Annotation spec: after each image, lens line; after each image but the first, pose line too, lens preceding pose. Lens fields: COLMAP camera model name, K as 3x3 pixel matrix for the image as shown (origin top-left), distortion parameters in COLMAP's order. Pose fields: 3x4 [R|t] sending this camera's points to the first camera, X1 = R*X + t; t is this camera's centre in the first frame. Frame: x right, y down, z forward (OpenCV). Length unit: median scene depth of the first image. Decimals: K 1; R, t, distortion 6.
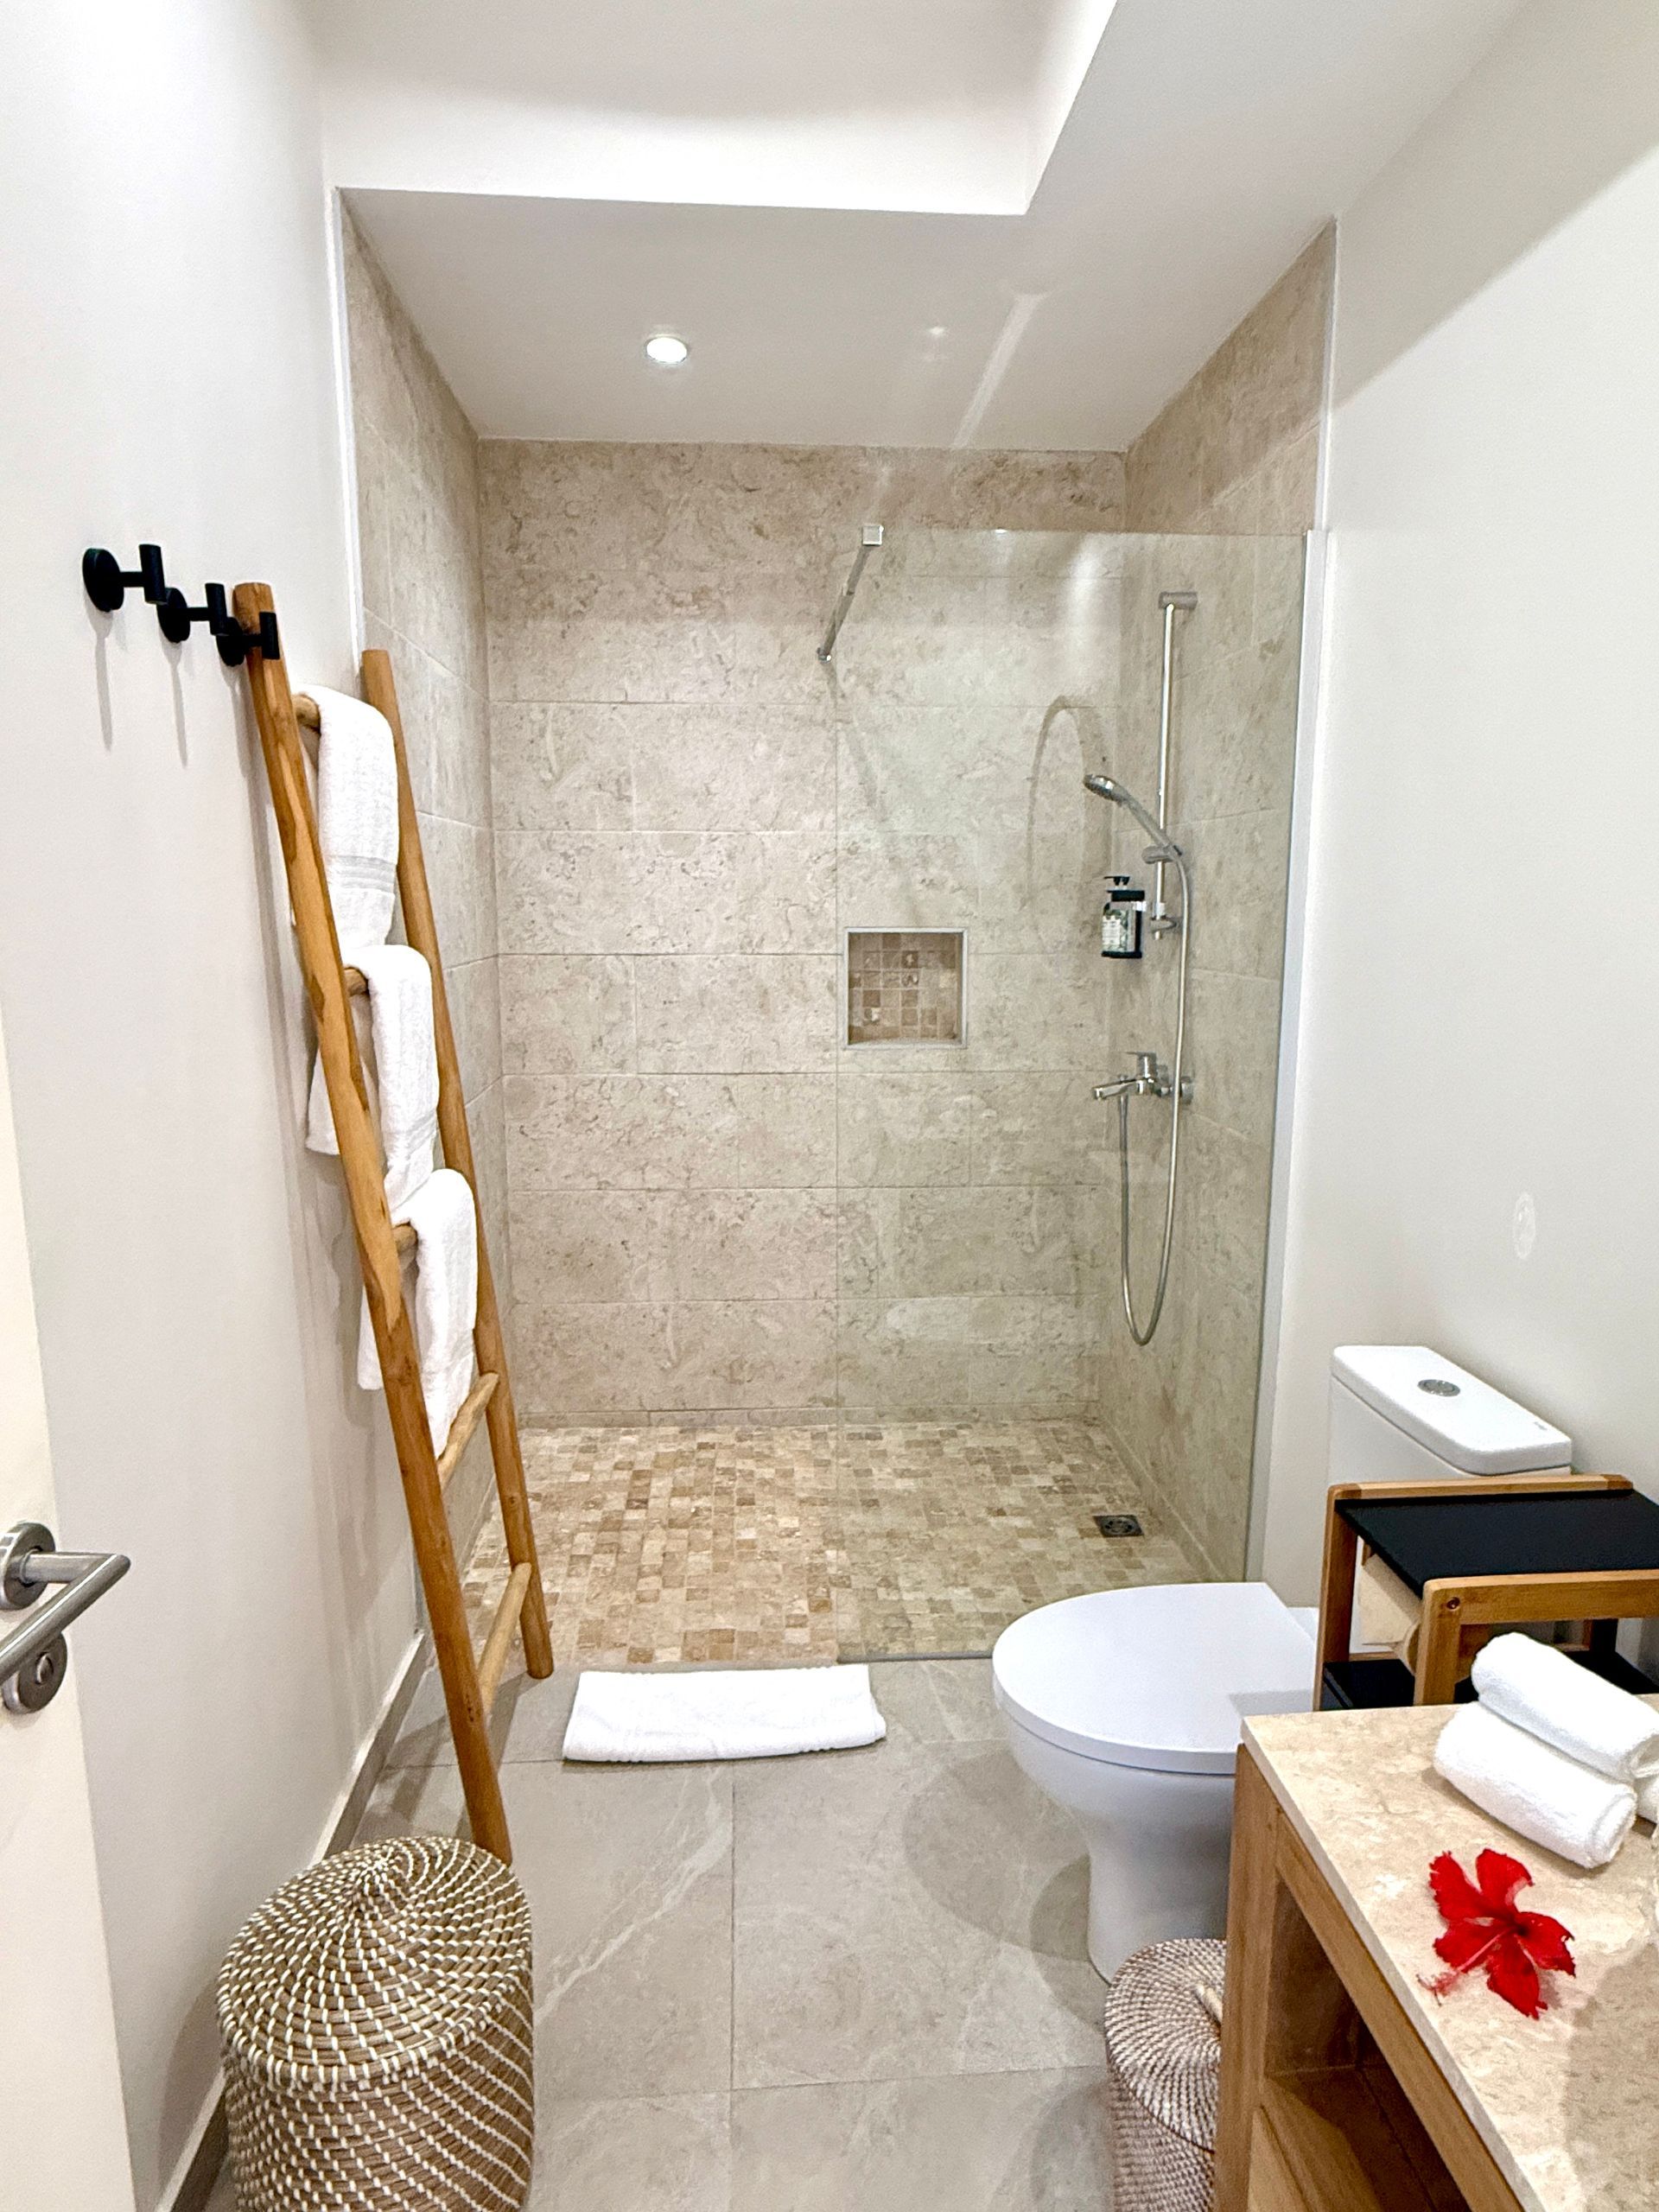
lens RADIAL K [[1199.2, 0, 828.0], [0, 1199.2, 1107.7], [0, 0, 1]] dist [-0.003029, -0.003124]
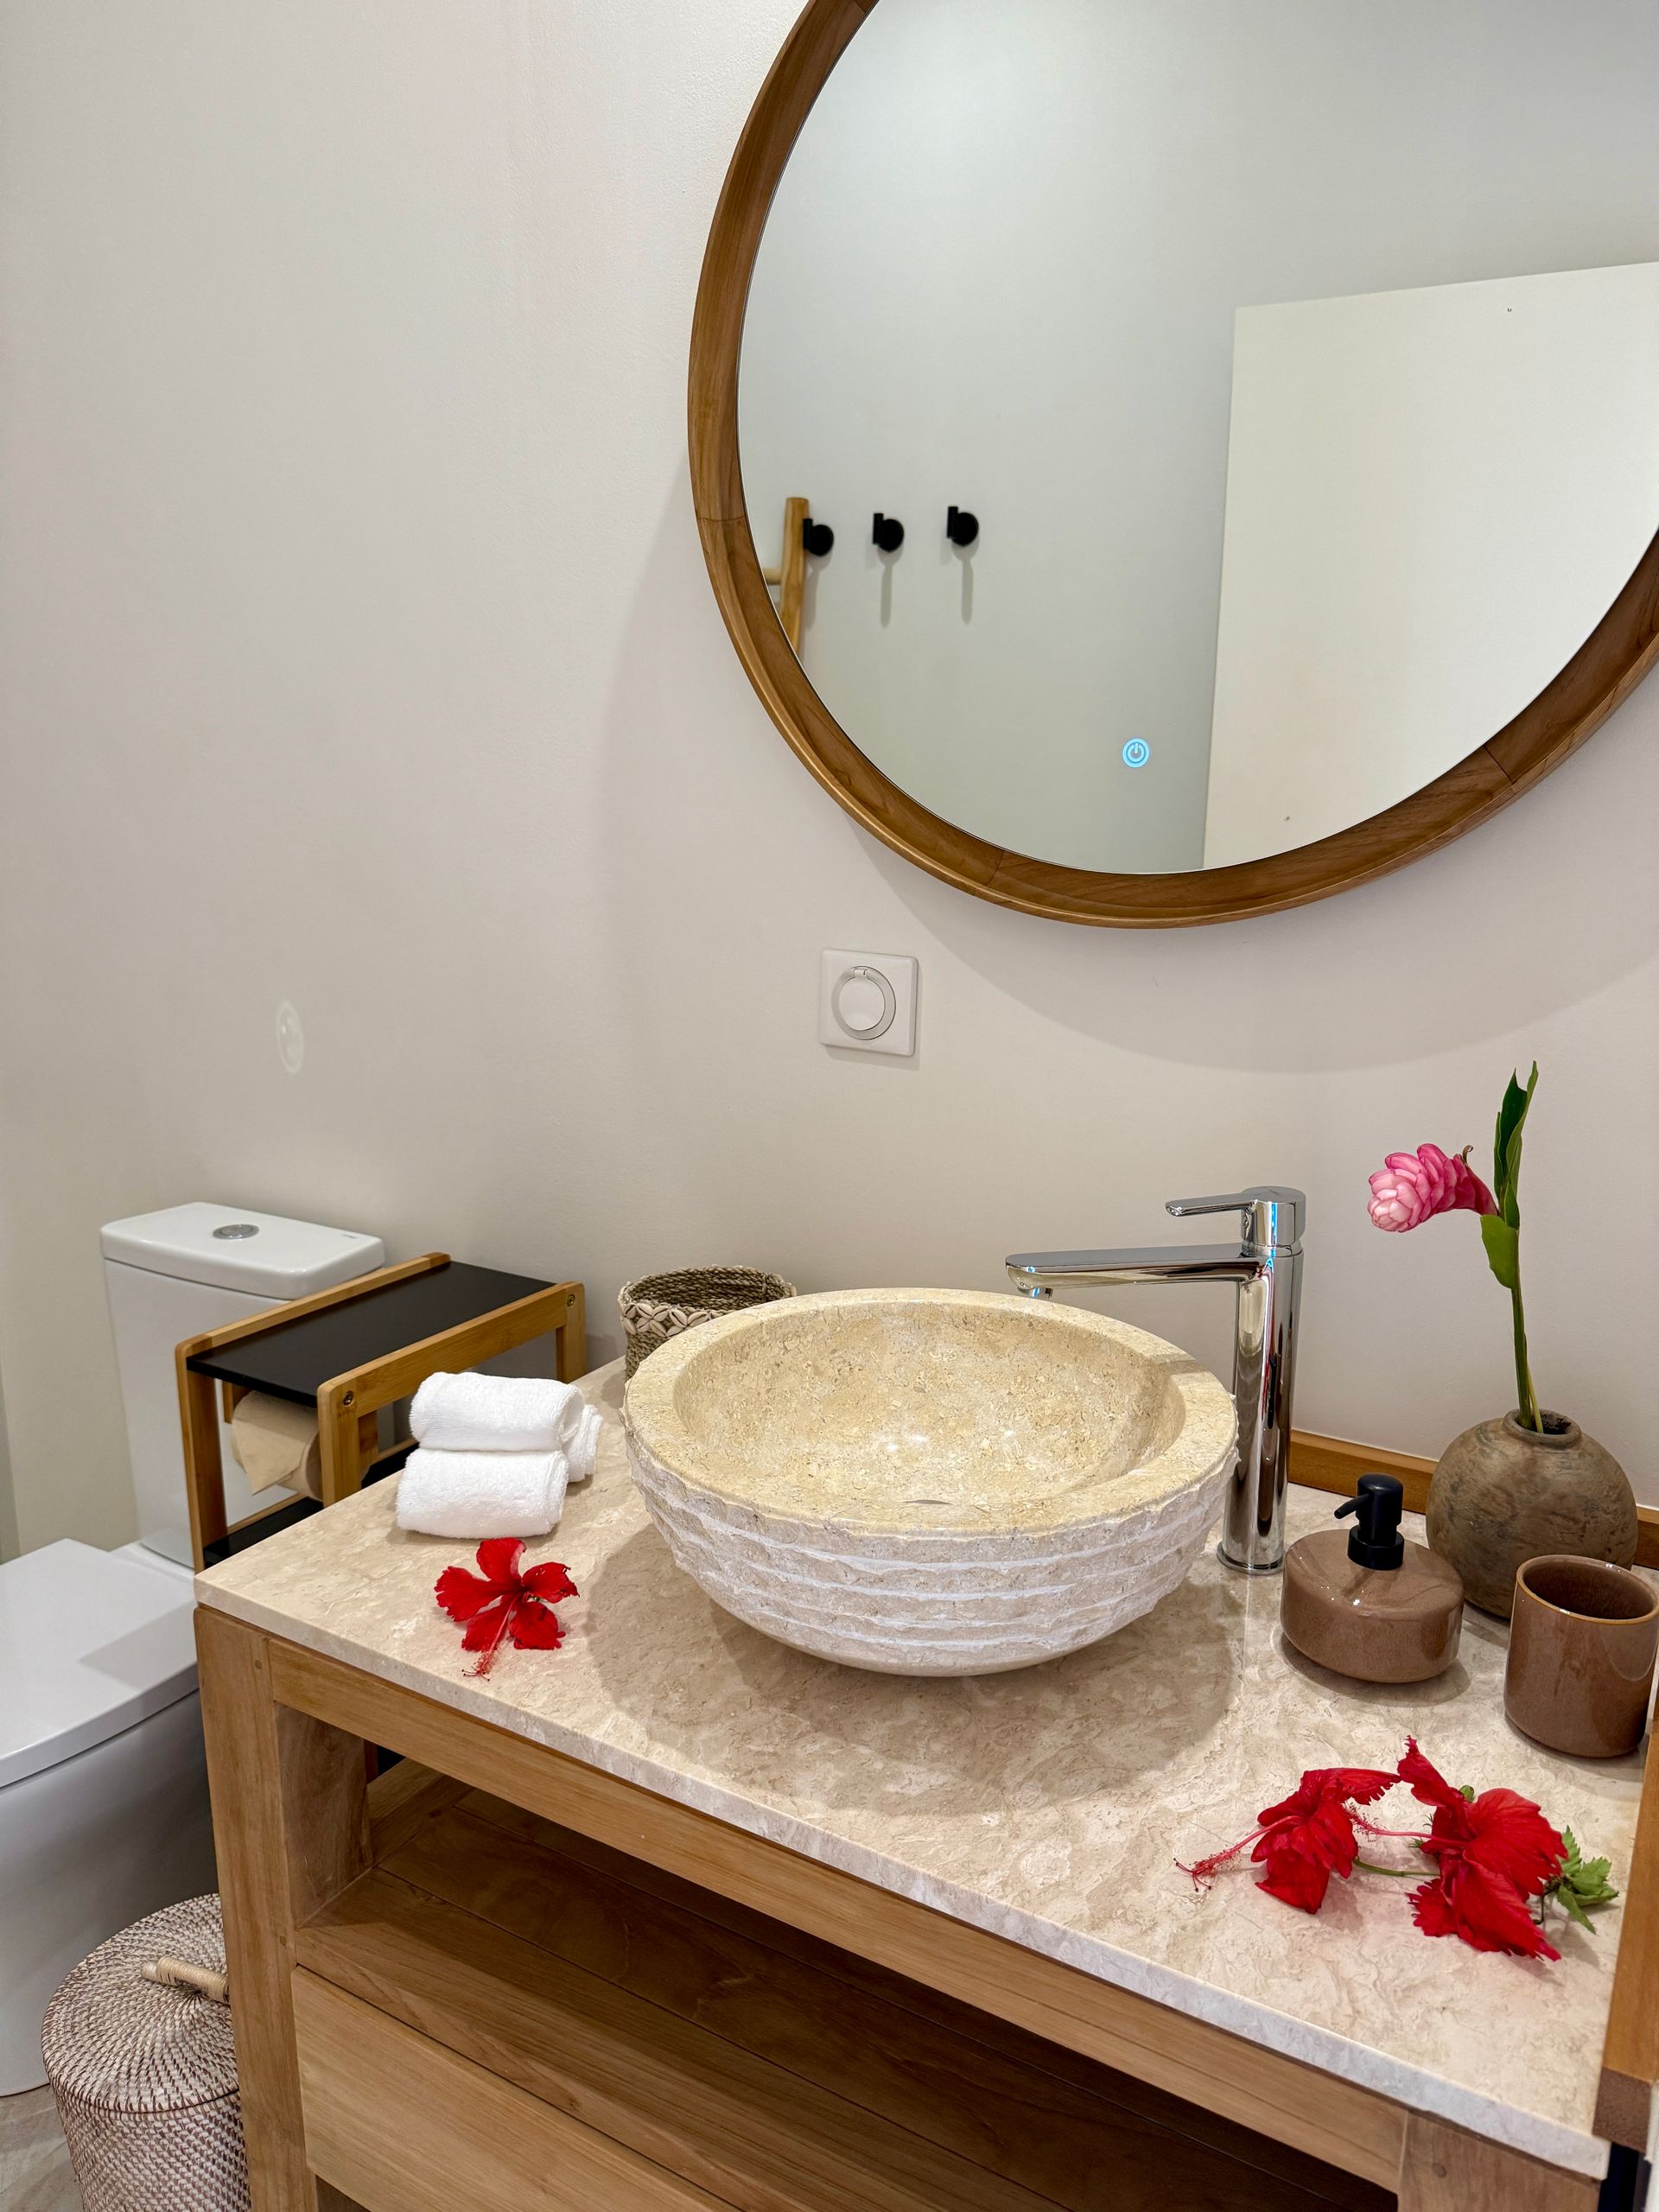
lens RADIAL K [[1538.8, 0, 831.6], [0, 1538.8, 1107.8], [0, 0, 1]] dist [-0.005613, -0.004327]
pose [[0.559821, -0.161374, 0.812748, -0.243851], [0.117891, 0.986386, 0.114646, 0.105057], [-0.820184, 0.031634, 0.571224, -0.019342]]
